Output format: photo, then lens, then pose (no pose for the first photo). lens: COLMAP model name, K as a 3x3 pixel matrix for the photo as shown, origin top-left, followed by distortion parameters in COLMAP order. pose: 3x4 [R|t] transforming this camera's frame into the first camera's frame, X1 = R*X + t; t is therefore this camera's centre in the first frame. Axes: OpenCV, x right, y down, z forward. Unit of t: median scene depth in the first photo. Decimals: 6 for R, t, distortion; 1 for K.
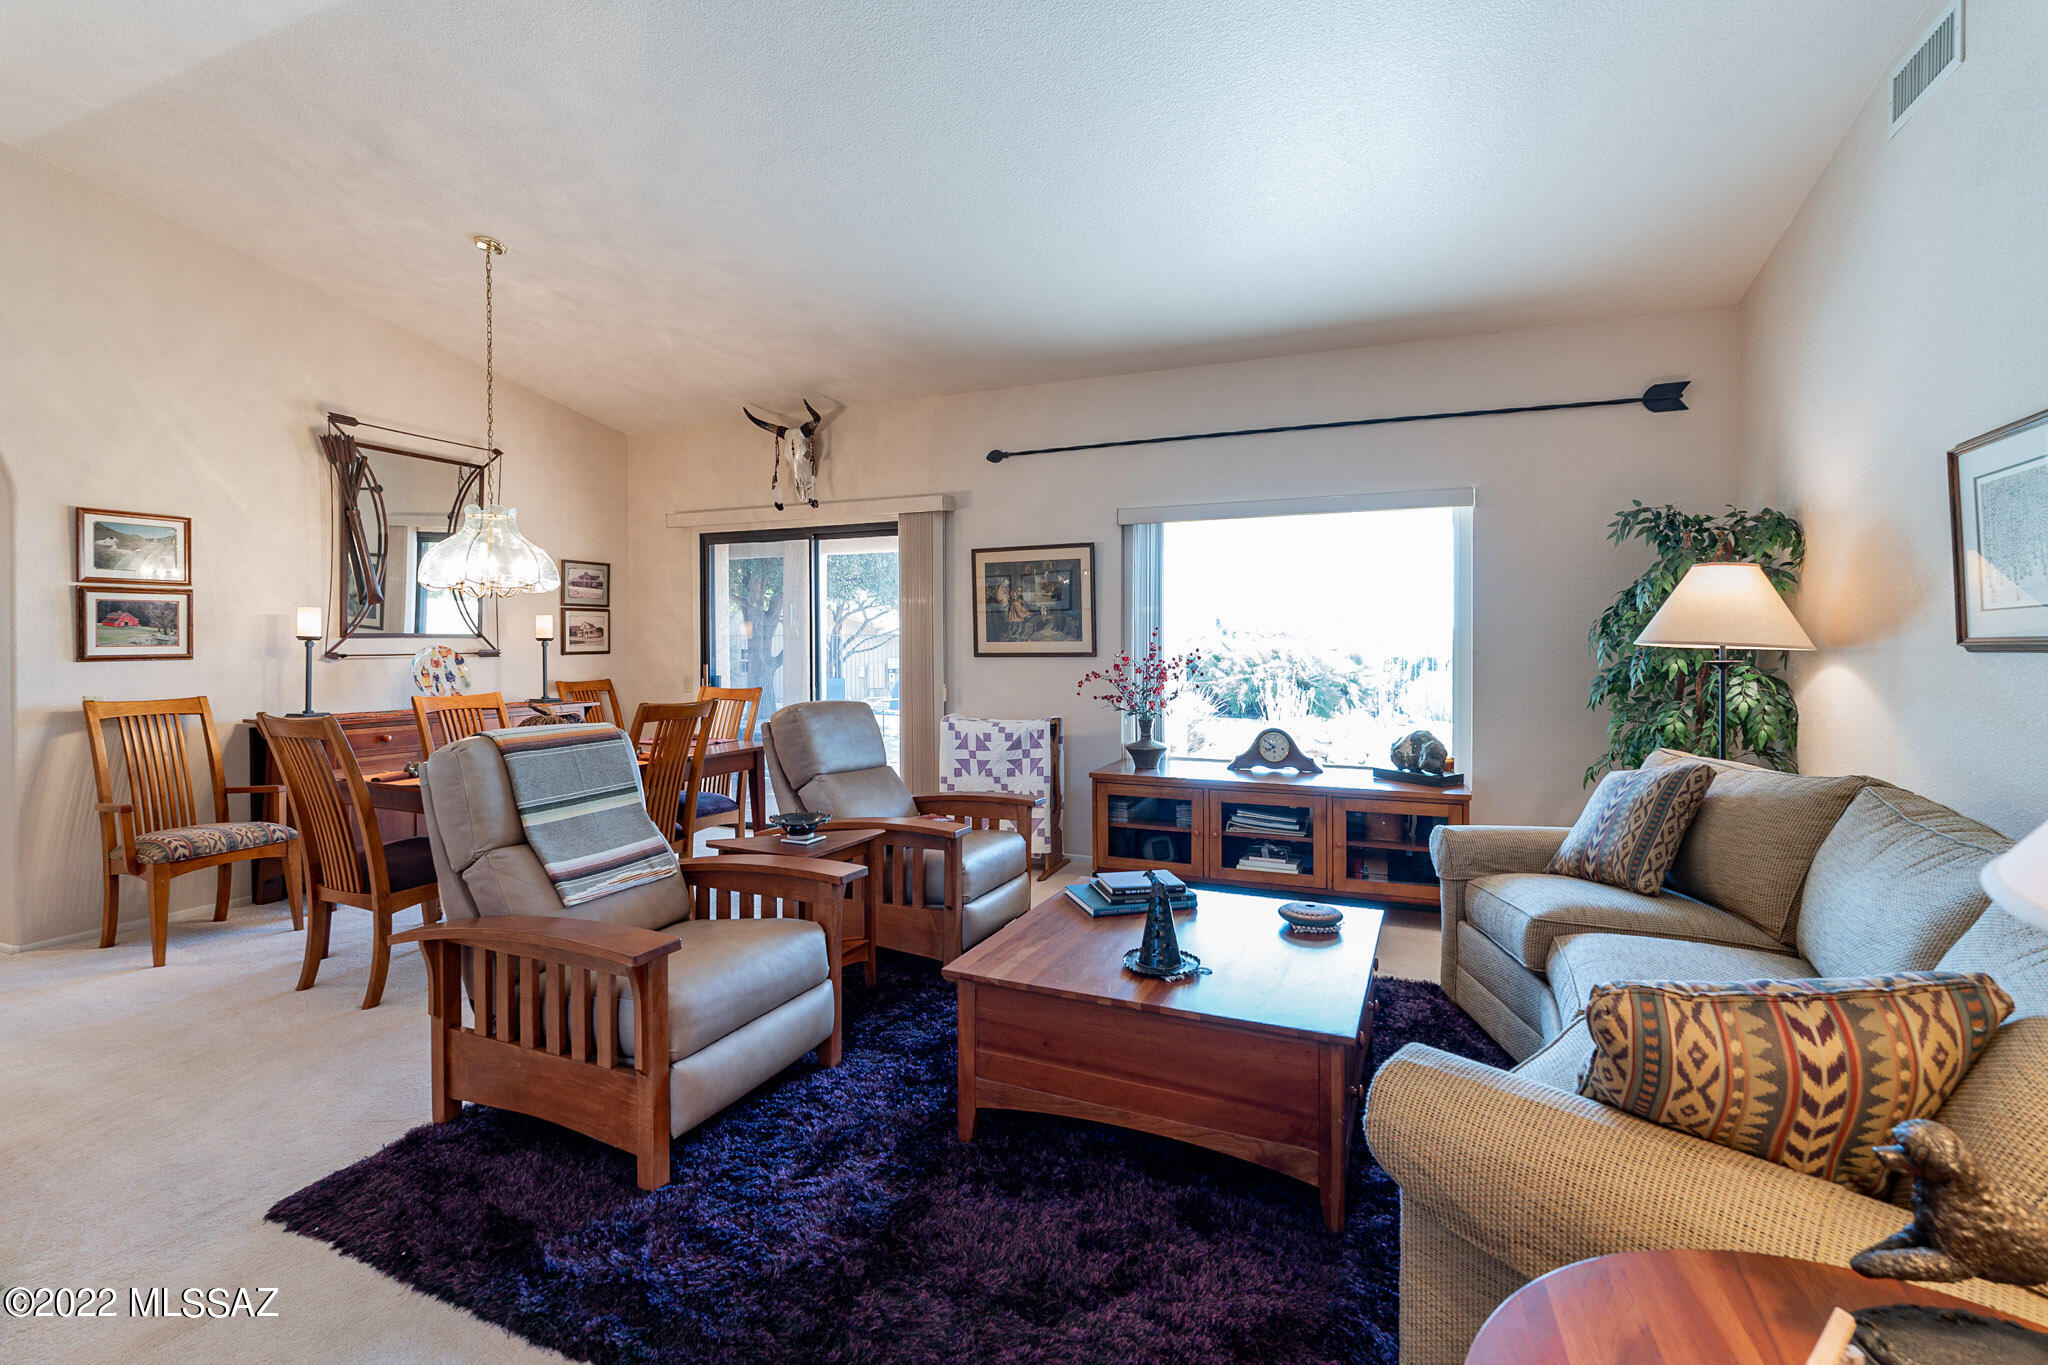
lens RADIAL K [[918.3, 0, 1013.5], [0, 918.3, 642.6], [0, 0, 1]] dist [0.001983, -0.002061]
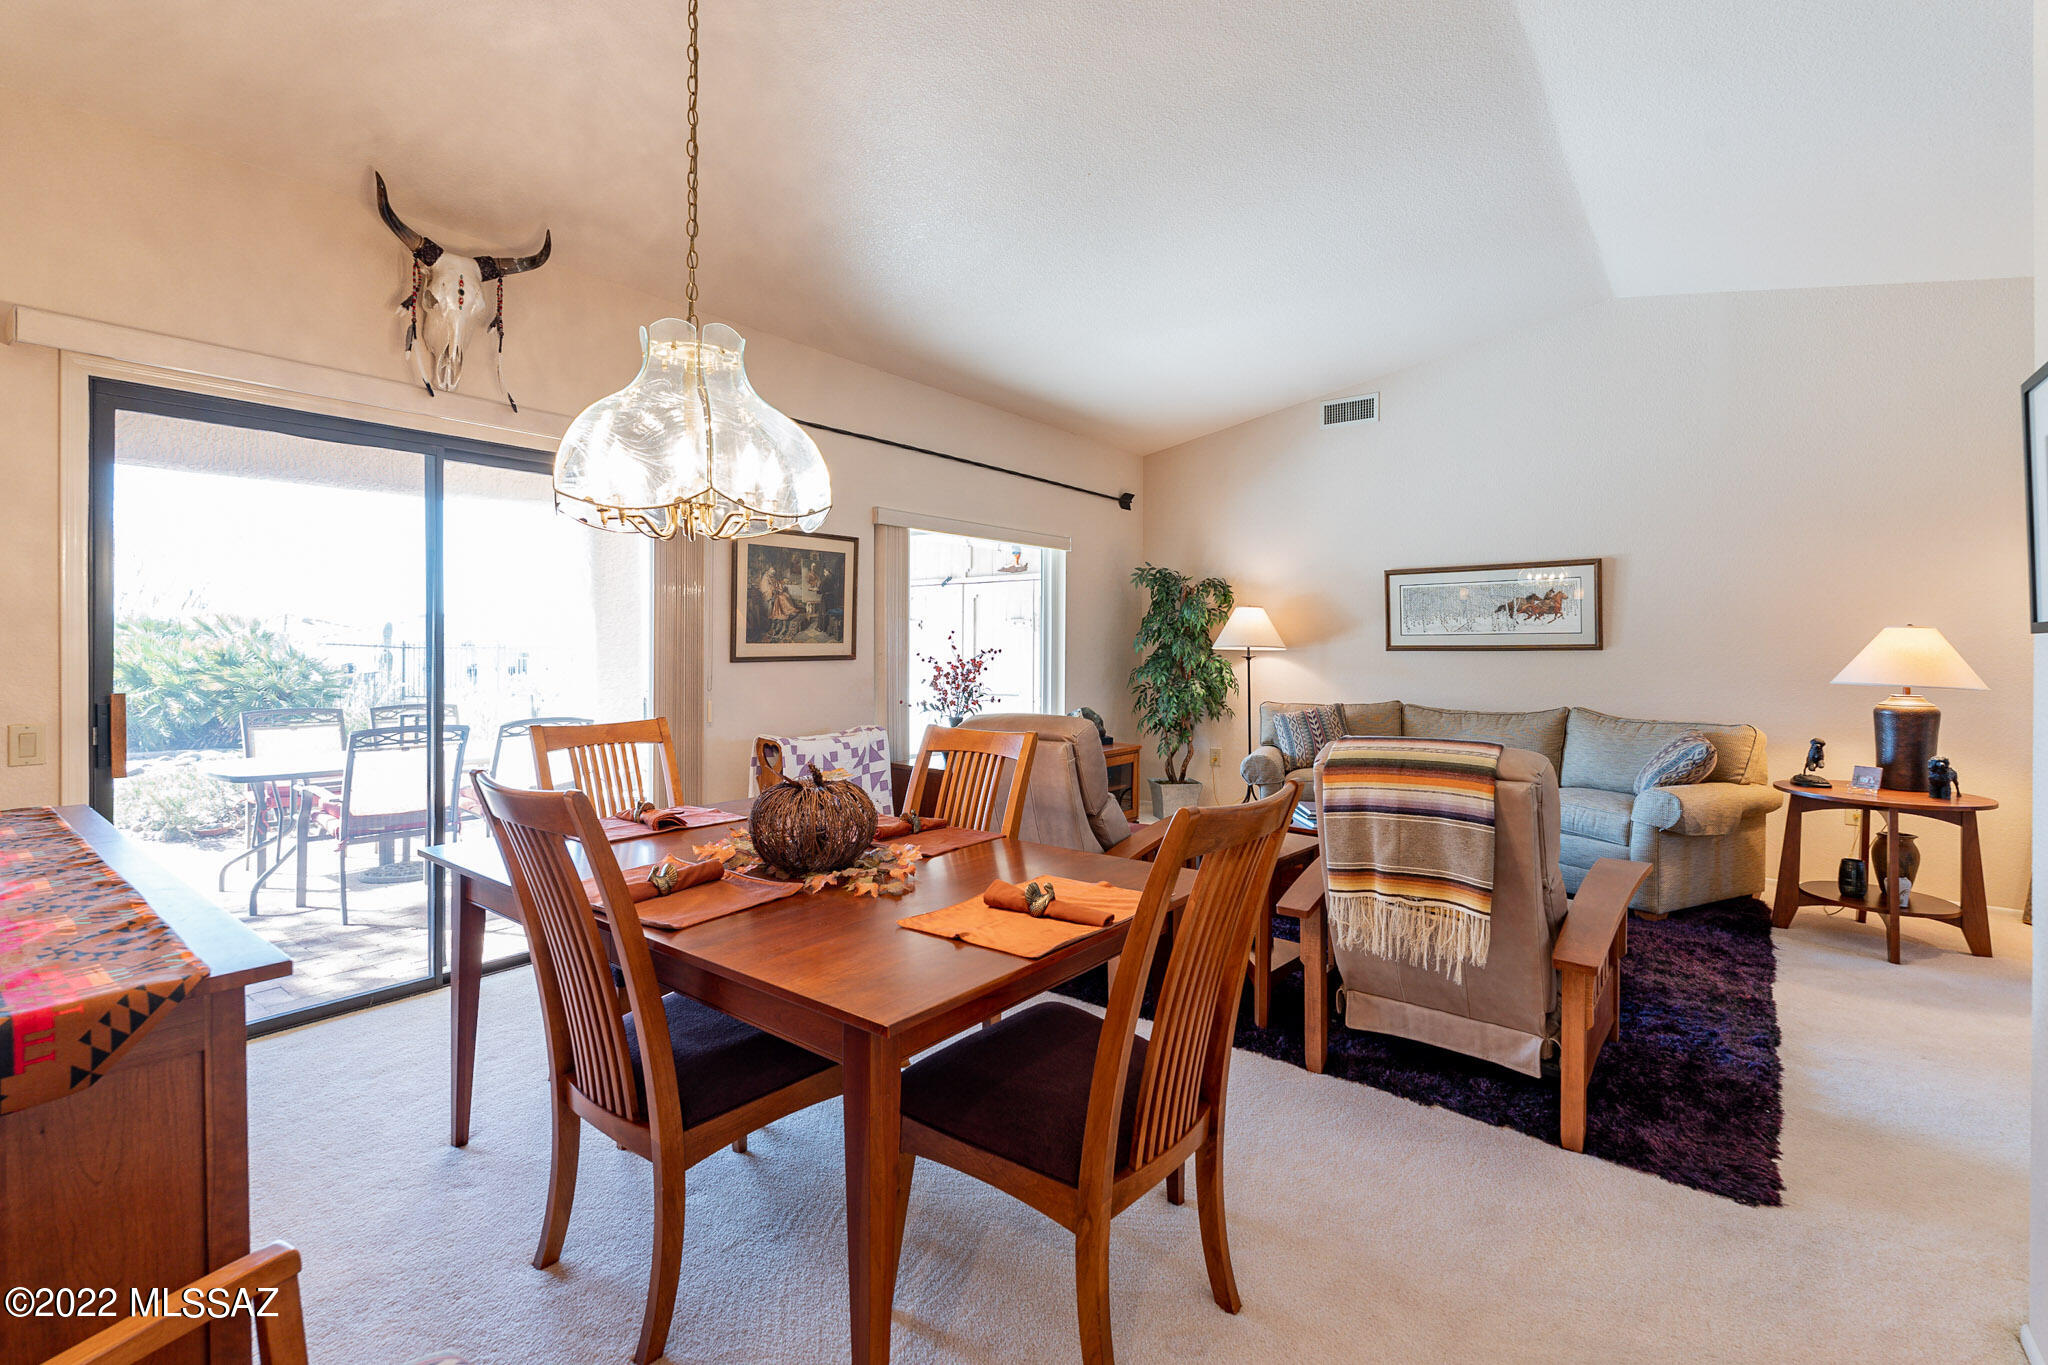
lens RADIAL K [[918.3, 0, 1017.2], [0, 918.3, 648.6], [0, 0, 1]] dist [0.001983, -0.002061]
pose [[0.246824, -0.005236, 0.969046, -0.762141], [-0.007253, 0.999947, 0.007251, -0.003819], [-0.969033, -0.008818, 0.246773, 0.594254]]
